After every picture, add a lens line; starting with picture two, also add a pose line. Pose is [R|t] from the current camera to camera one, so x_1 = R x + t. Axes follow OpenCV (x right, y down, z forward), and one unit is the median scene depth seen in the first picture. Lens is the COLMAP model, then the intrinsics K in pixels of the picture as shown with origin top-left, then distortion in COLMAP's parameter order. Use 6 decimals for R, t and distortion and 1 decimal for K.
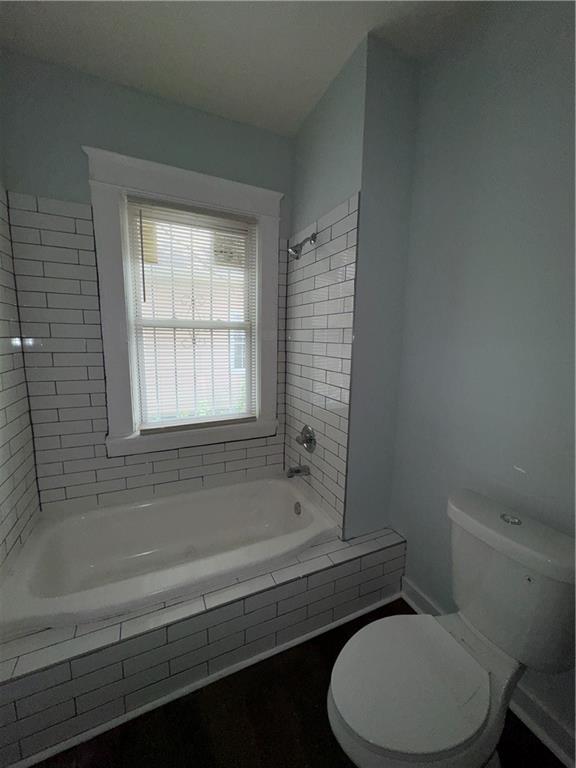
lens RADIAL K [[308.6, 0, 289.4], [0, 308.6, 383.3], [0, 0, 1]] dist [0.004465, 0.000019]
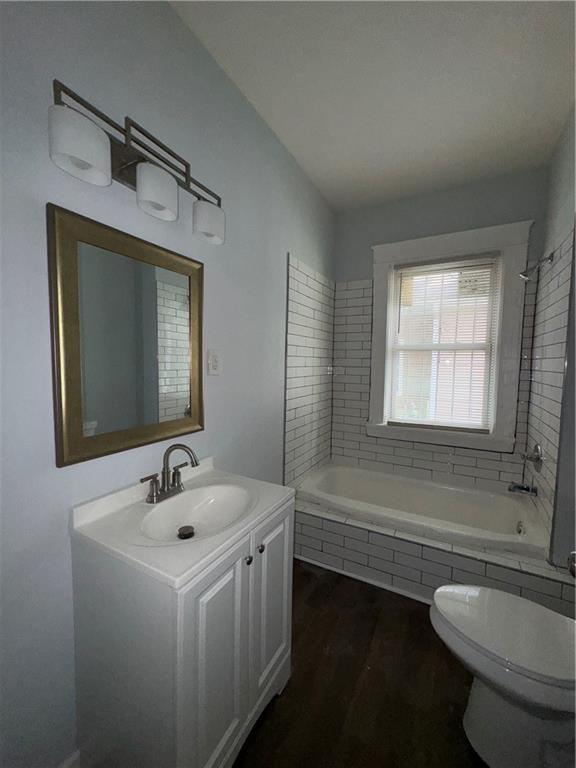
lens RADIAL K [[308.6, 0, 287.1], [0, 308.6, 382.2], [0, 0, 1]] dist [0.004465, 0.000019]
pose [[0.590920, 0.045278, -0.805458, 0.377448], [-0.119256, 0.992357, -0.031707, 0.069349], [0.797867, 0.114792, 0.591804, -0.237152]]
